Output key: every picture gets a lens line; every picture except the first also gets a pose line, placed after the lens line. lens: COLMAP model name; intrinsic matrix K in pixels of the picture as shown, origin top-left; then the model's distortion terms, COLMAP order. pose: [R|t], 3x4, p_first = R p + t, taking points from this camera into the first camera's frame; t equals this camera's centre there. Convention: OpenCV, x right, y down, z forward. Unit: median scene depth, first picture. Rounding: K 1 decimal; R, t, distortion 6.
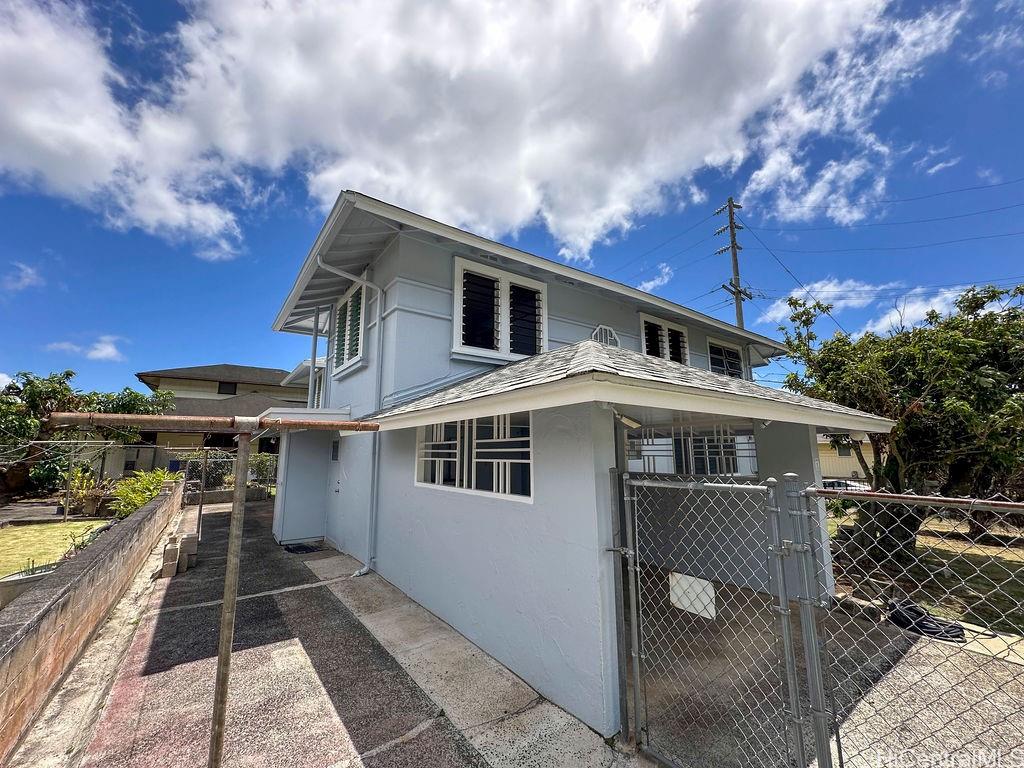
lens RADIAL K [[407.6, 0, 516.6], [0, 407.6, 383.9], [0, 0, 1]] dist [-0.002220, 0.000493]
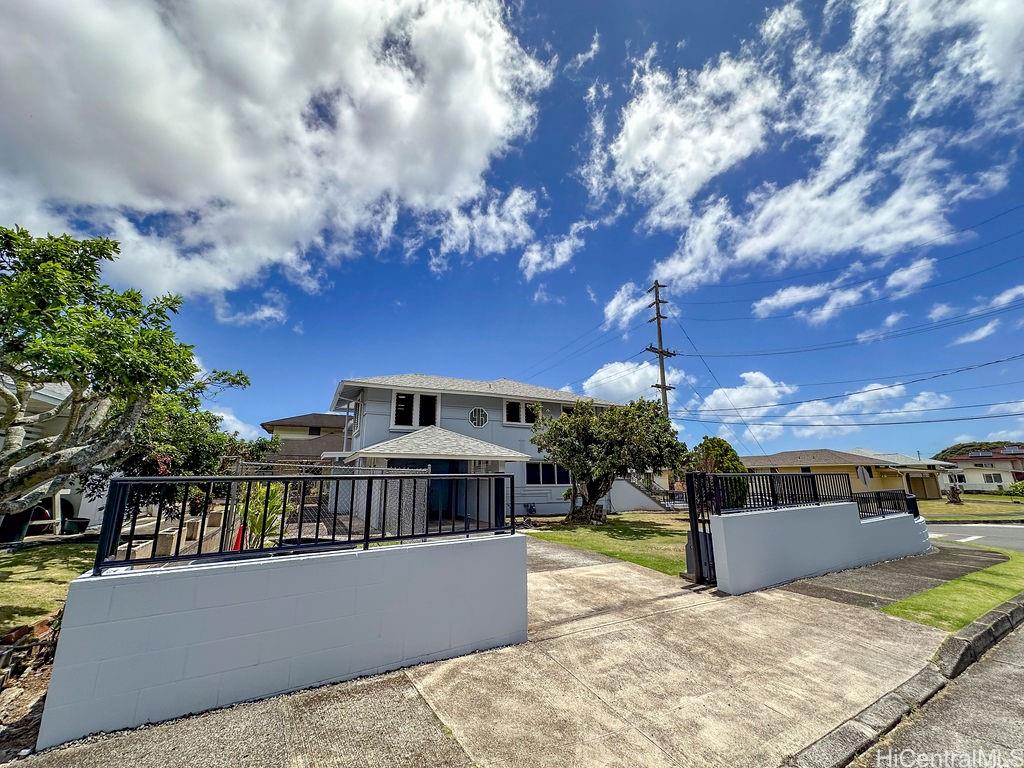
lens RADIAL K [[407.6, 0, 511.7], [0, 407.6, 385.1], [0, 0, 1]] dist [-0.002220, 0.000493]
pose [[0.984354, -0.041222, -0.171312, 0.282653], [0.030239, 0.997346, -0.066233, -0.043209], [0.173588, 0.060016, 0.982988, -0.375767]]
